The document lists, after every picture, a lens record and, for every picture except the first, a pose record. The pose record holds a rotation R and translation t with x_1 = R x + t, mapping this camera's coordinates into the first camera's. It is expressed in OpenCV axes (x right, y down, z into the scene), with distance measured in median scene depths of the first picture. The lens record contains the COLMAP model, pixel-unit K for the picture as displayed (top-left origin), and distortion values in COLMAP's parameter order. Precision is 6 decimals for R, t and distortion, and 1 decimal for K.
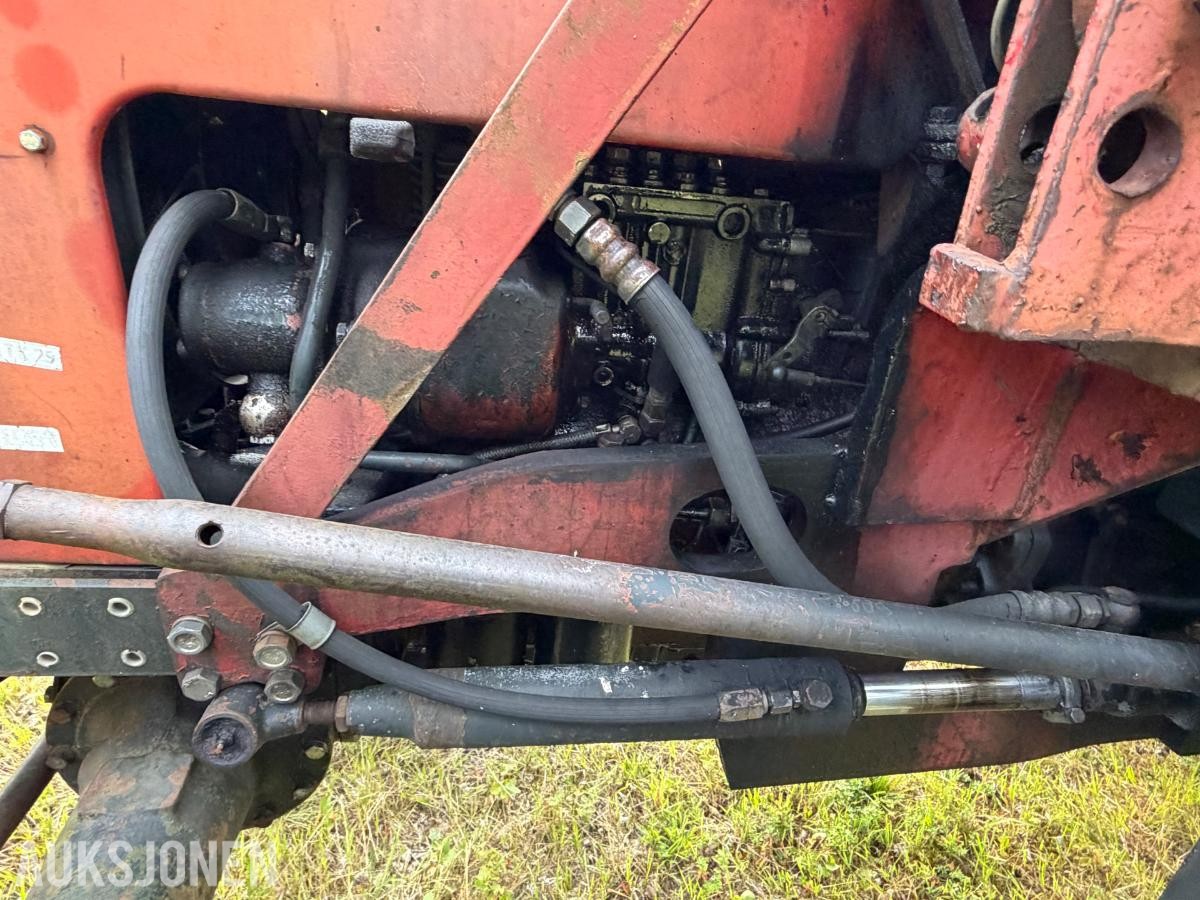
lens RADIAL K [[676.7, 0, 591.8], [0, 676.7, 450.3], [0, 0, 1]] dist [0.000721, 0.000228]
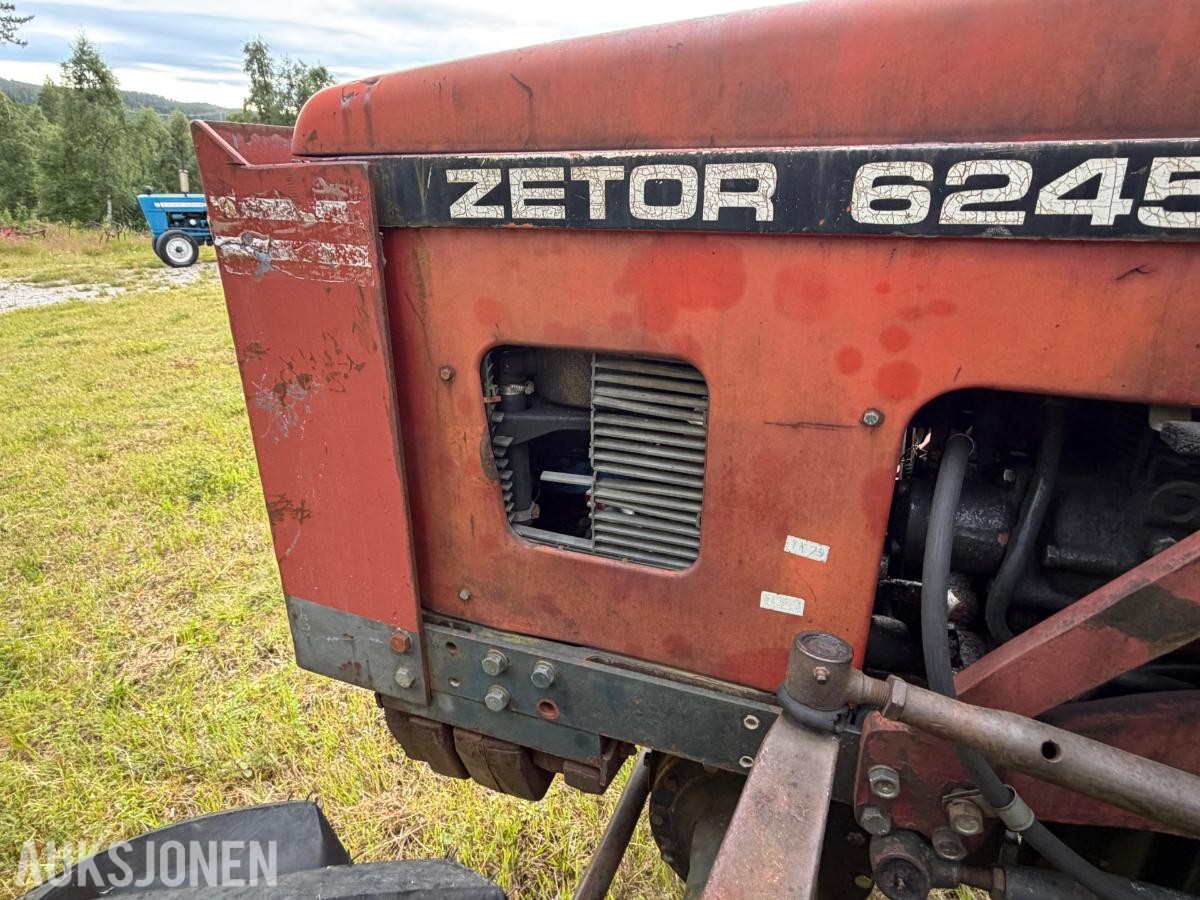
lens RADIAL K [[676.7, 0, 591.8], [0, 676.7, 450.3], [0, 0, 1]] dist [0.000721, 0.000228]
pose [[0.882171, 0.068097, -0.465979, -0.555064], [-0.121373, 0.988939, -0.085257, -0.161621], [0.455019, 0.131769, 0.880679, -0.430401]]
